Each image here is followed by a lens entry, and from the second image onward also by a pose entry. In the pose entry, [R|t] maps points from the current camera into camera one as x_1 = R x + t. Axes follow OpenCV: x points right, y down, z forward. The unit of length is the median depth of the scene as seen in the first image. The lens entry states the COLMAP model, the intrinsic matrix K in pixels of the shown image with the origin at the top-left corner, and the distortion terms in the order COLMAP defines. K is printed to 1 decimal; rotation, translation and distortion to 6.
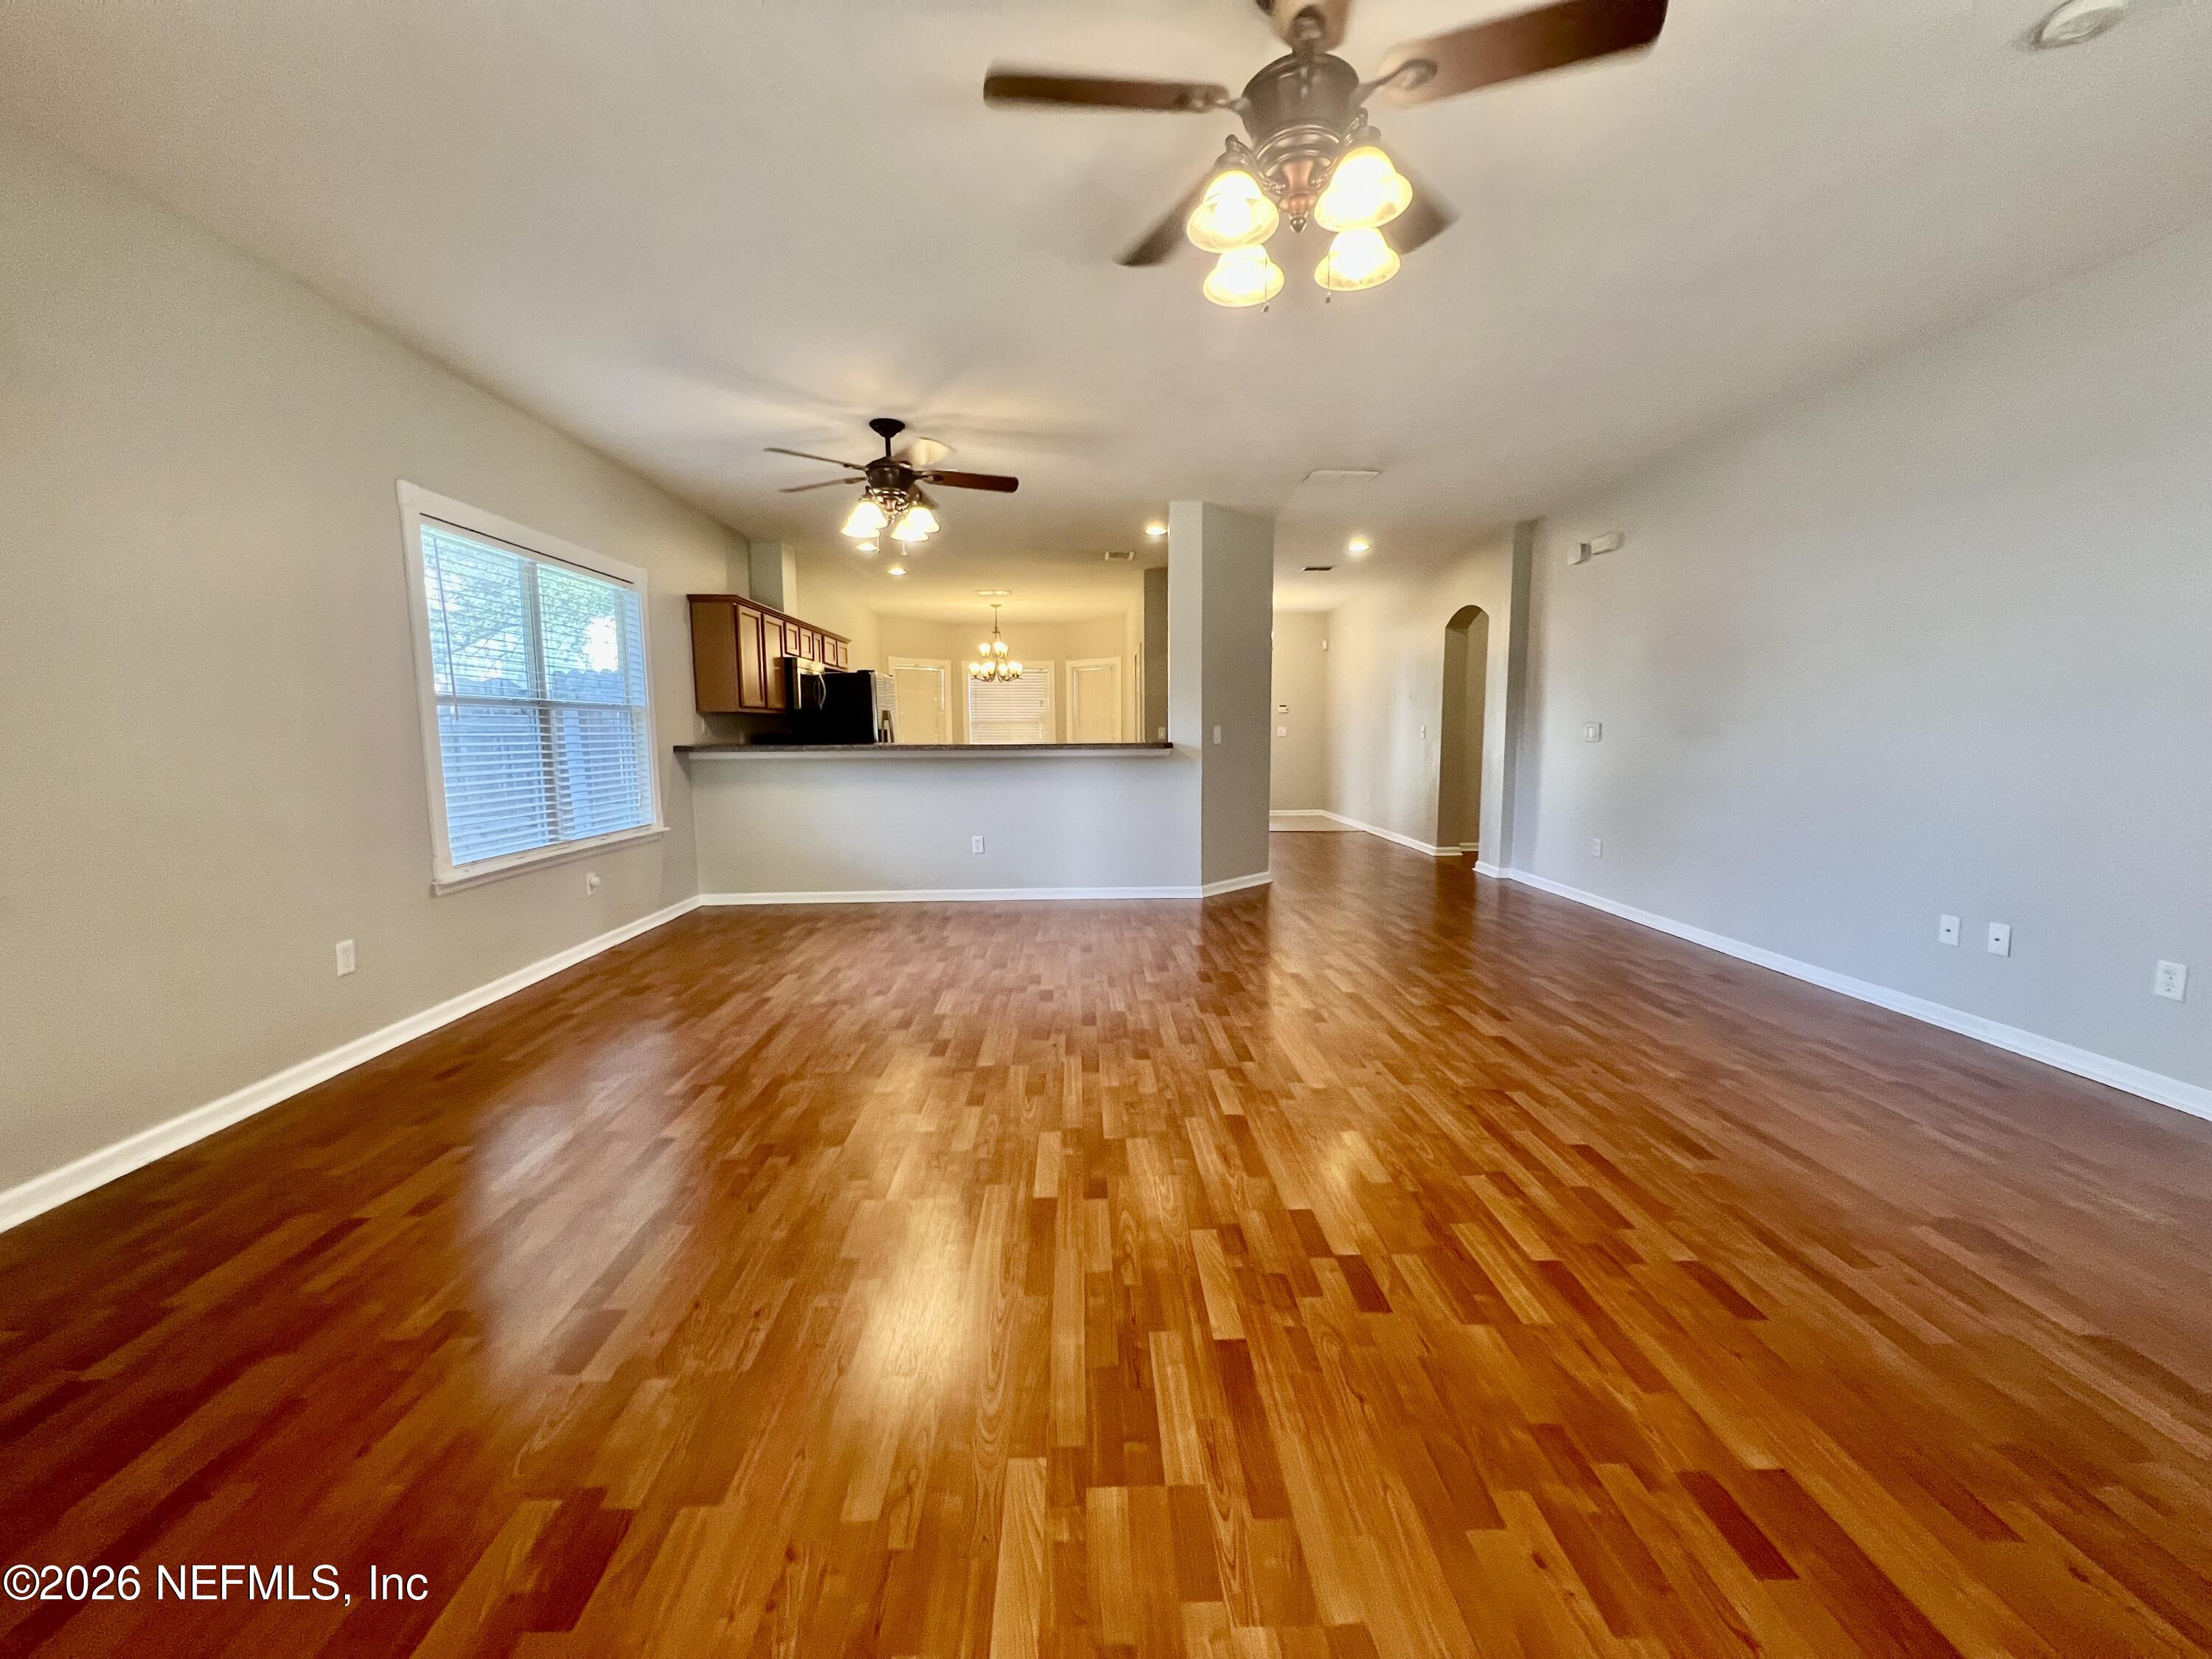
lens RADIAL K [[892.2, 0, 1103.6], [0, 892.2, 829.4], [0, 0, 1]] dist [-0.001511, -0.000064]
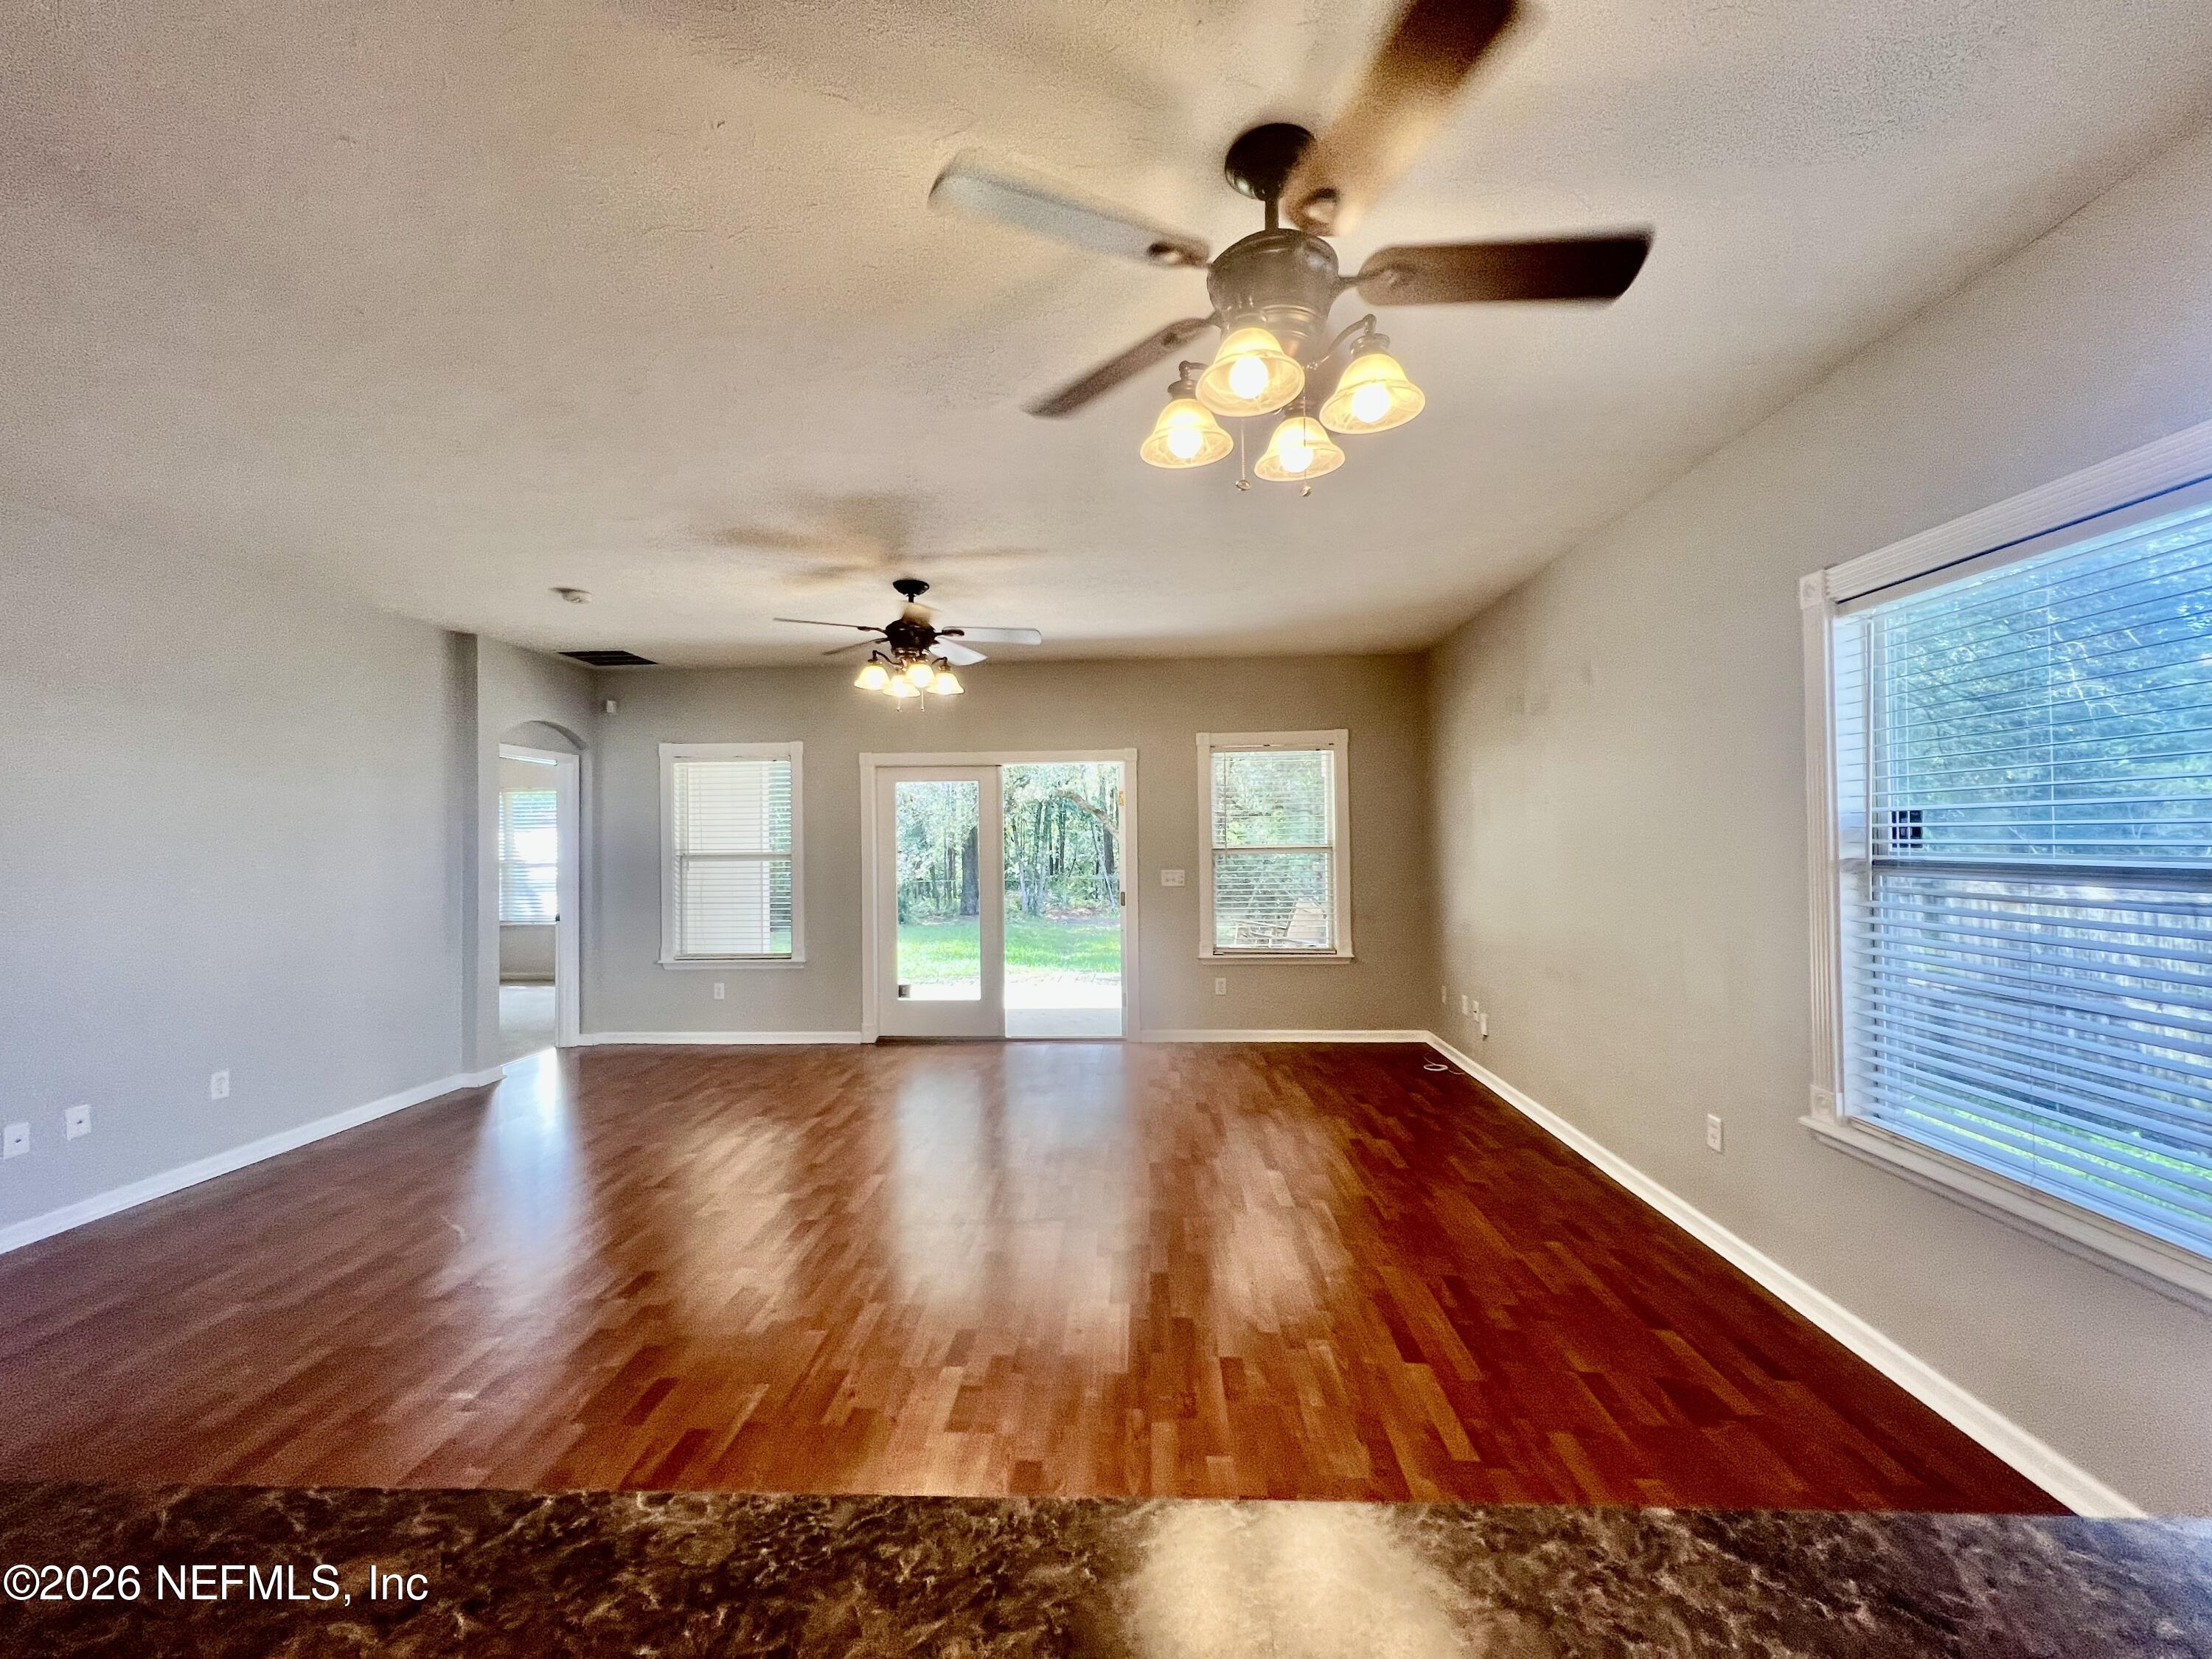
lens RADIAL K [[892.2, 0, 1105.1], [0, 892.2, 826.1], [0, 0, 1]] dist [-0.001511, -0.000064]
pose [[-0.997053, 0.018562, 0.074430, -0.229510], [0.025664, 0.995087, 0.095622, -0.248187], [-0.072289, 0.097250, -0.992631, 1.657189]]
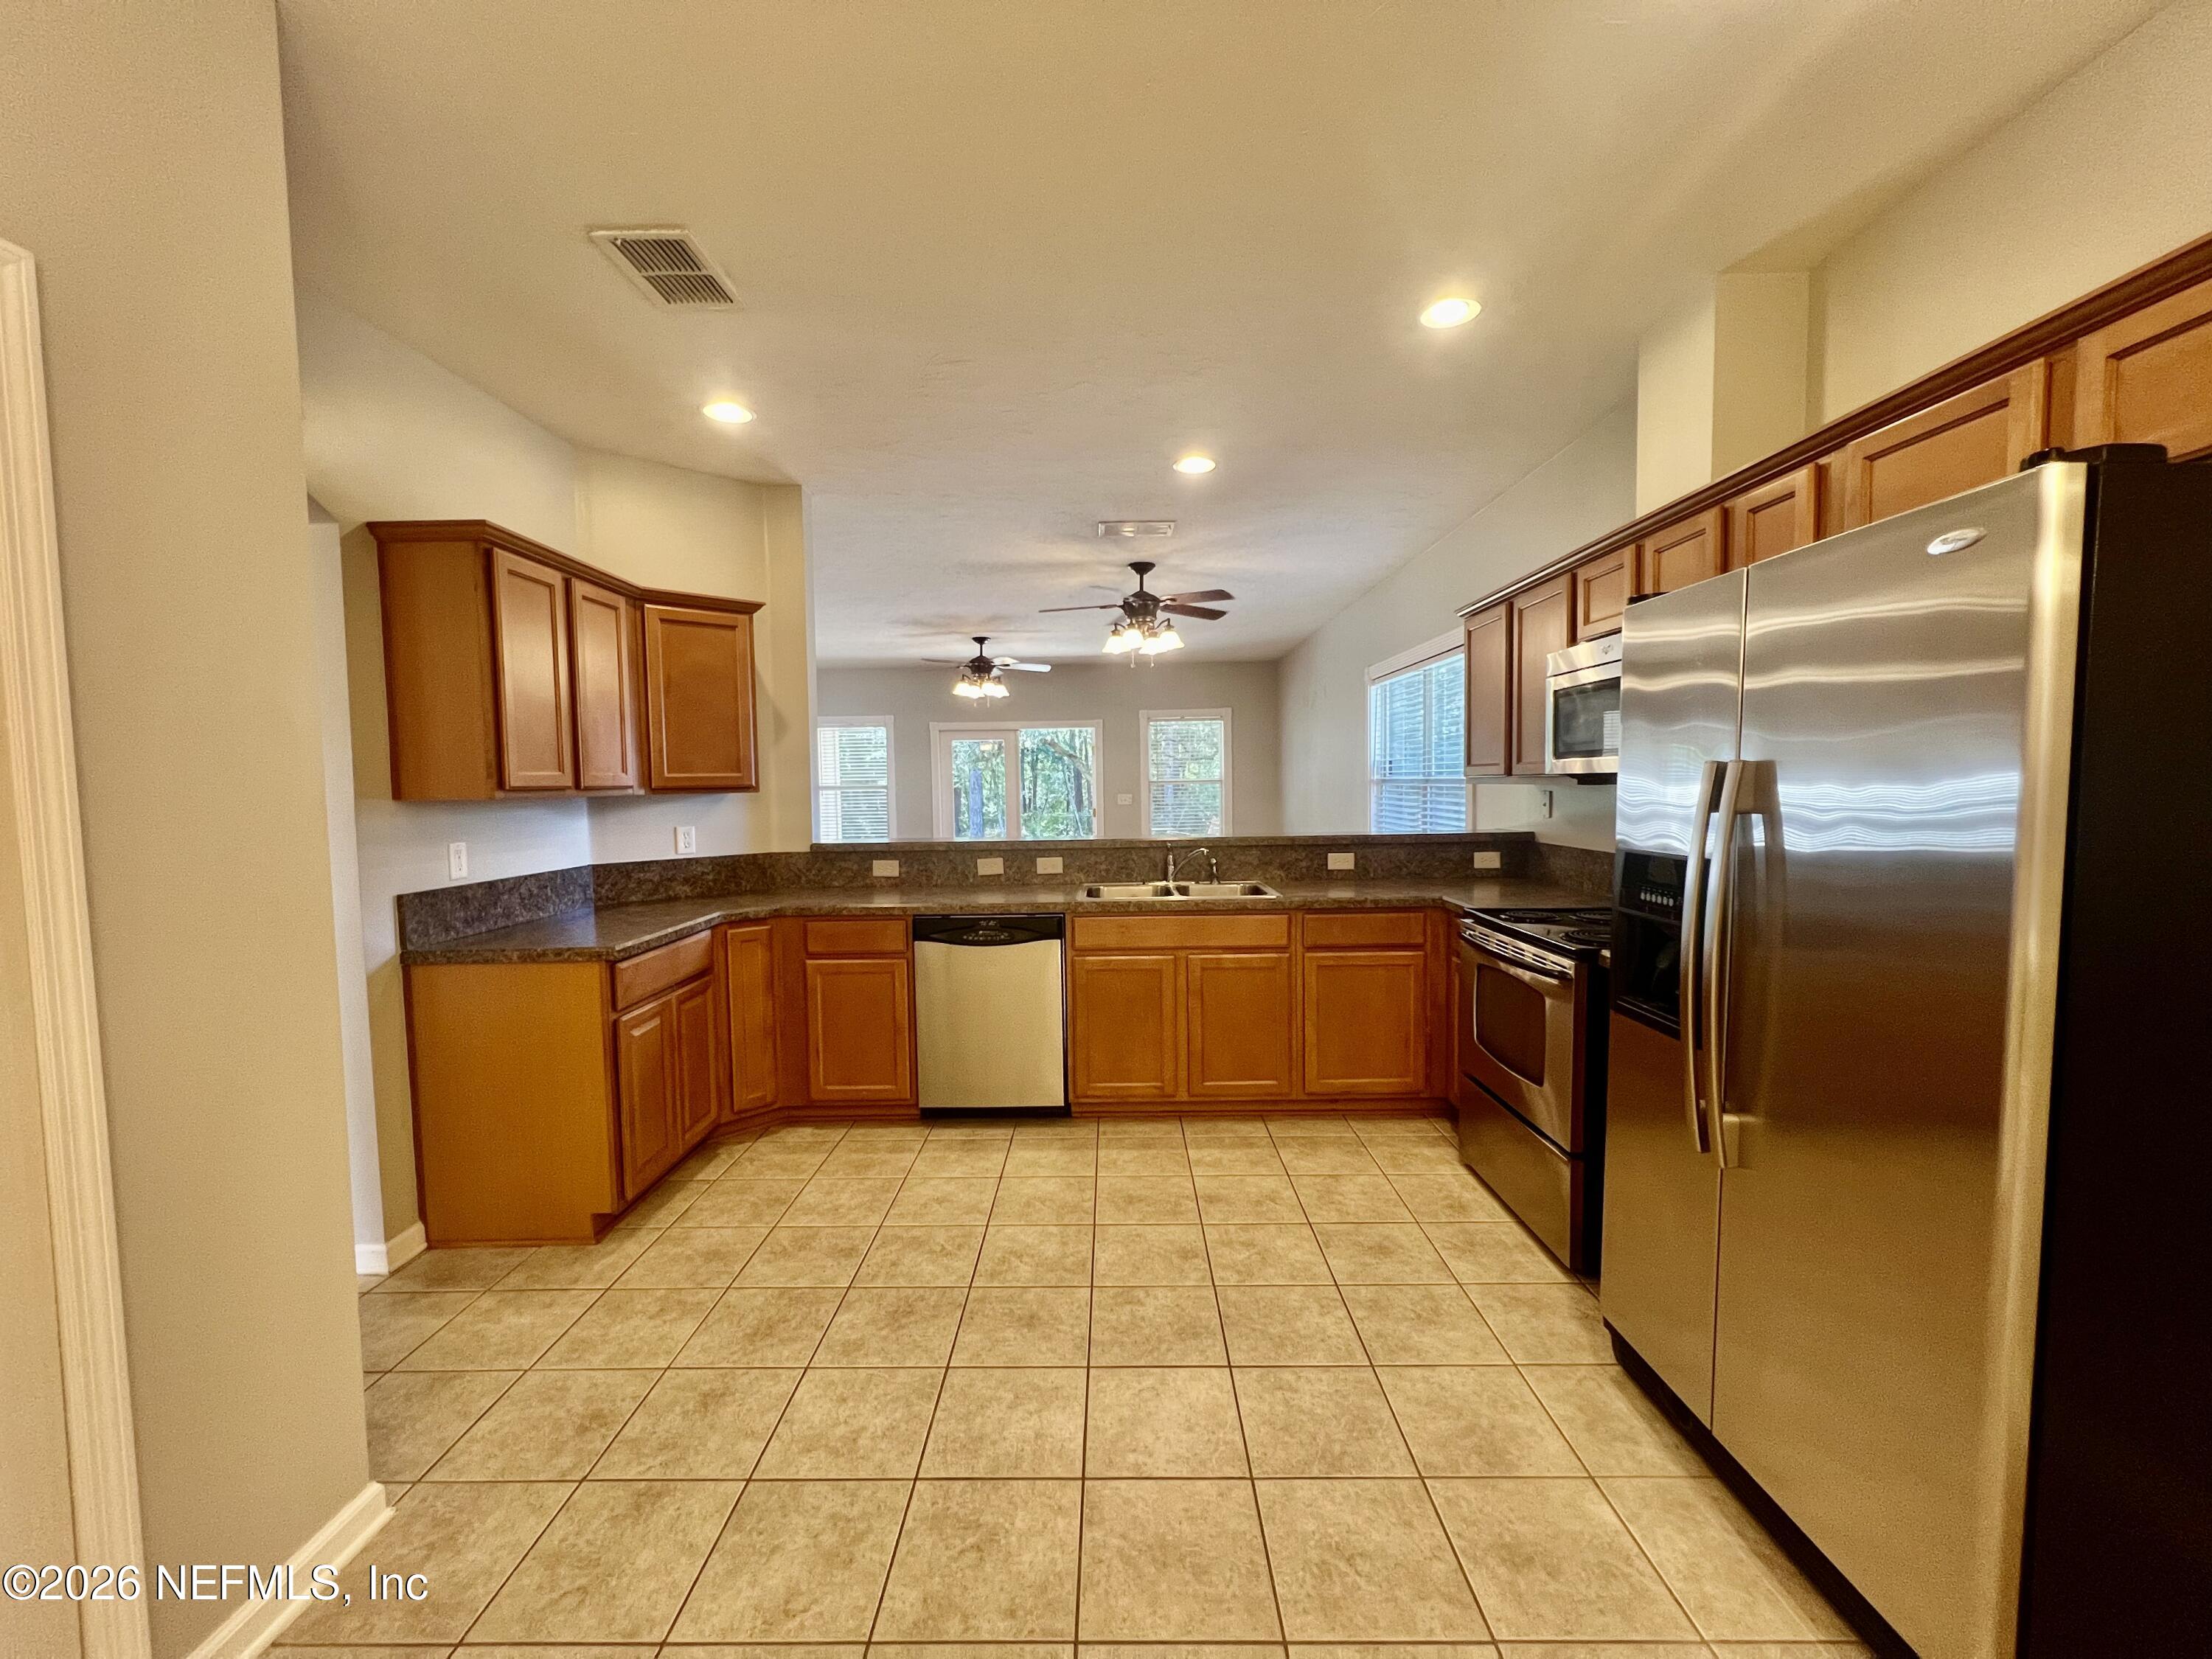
lens RADIAL K [[892.2, 0, 1104.5], [0, 892.2, 833.6], [0, 0, 1]] dist [-0.001511, -0.000064]
pose [[-0.999060, 0.017289, 0.039744, -0.242637], [0.023767, 0.985366, 0.168788, -0.277273], [-0.036244, 0.169574, -0.984851, 1.968195]]
